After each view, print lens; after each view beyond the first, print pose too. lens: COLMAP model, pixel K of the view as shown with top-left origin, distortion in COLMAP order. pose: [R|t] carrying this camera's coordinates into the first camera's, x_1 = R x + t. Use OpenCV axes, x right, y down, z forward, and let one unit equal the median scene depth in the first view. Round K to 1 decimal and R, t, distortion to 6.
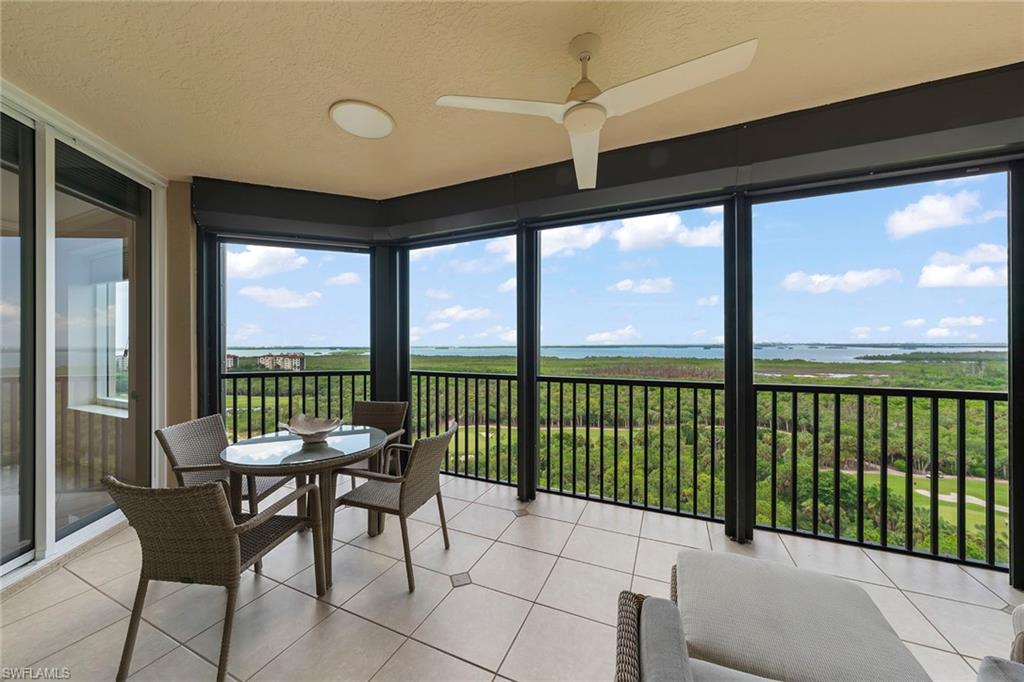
lens RADIAL K [[381.2, 0, 507.9], [0, 381.2, 341.1], [0, 0, 1]] dist [0.007564, -0.000824]
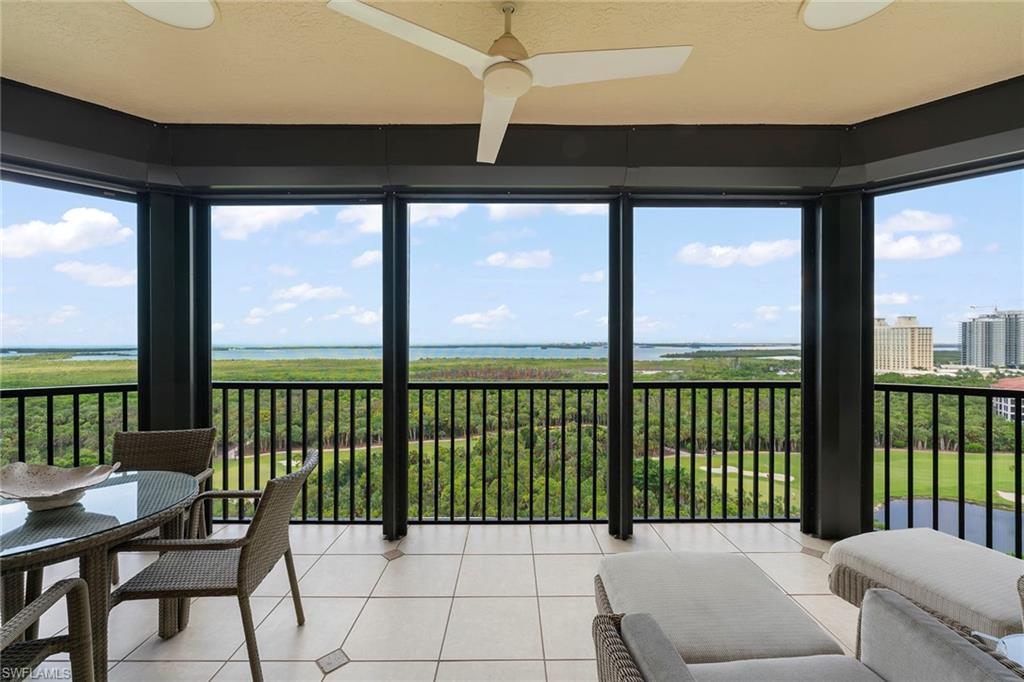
lens RADIAL K [[440.6, 0, 517.0], [0, 440.6, 343.2], [0, 0, 1]] dist [0.004034, 0.000807]
pose [[0.902972, 0.000891, 0.429700, -0.123255], [-0.003477, 0.999980, 0.005233, 0.001566], [-0.429686, -0.006220, 0.902957, 0.056587]]
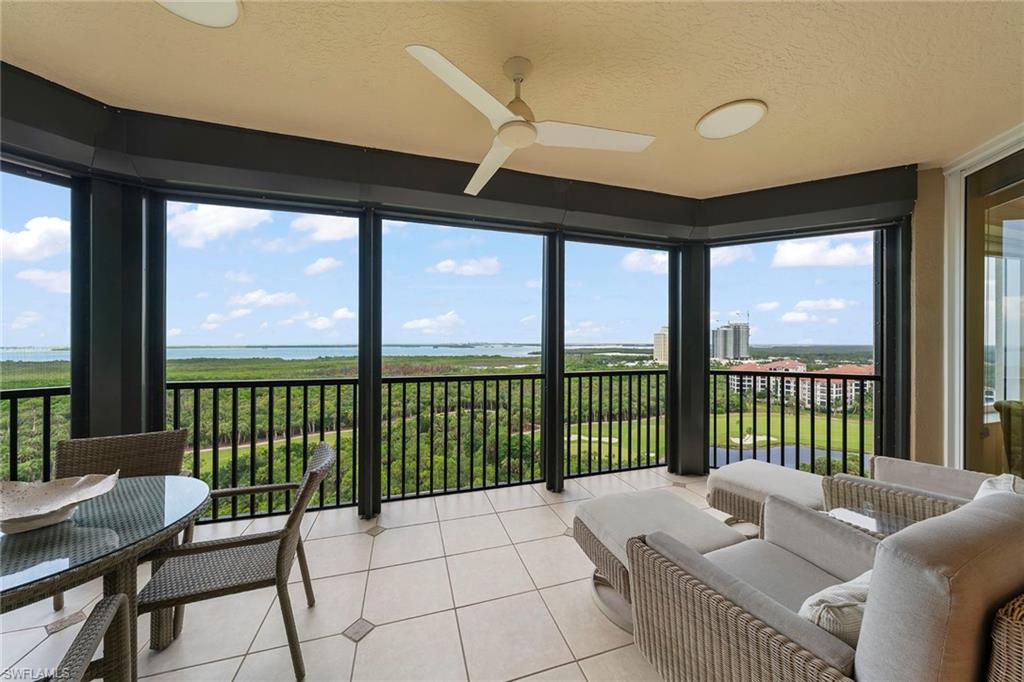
lens RADIAL K [[362.7, 0, 519.3], [0, 362.7, 342.1], [0, 0, 1]] dist [0.003057, 0.000146]
pose [[0.727141, 0.004697, 0.686472, -0.296821], [-0.007035, 0.999975, 0.000609, 0.003112], [-0.686452, -0.005272, 0.727156, 0.144878]]
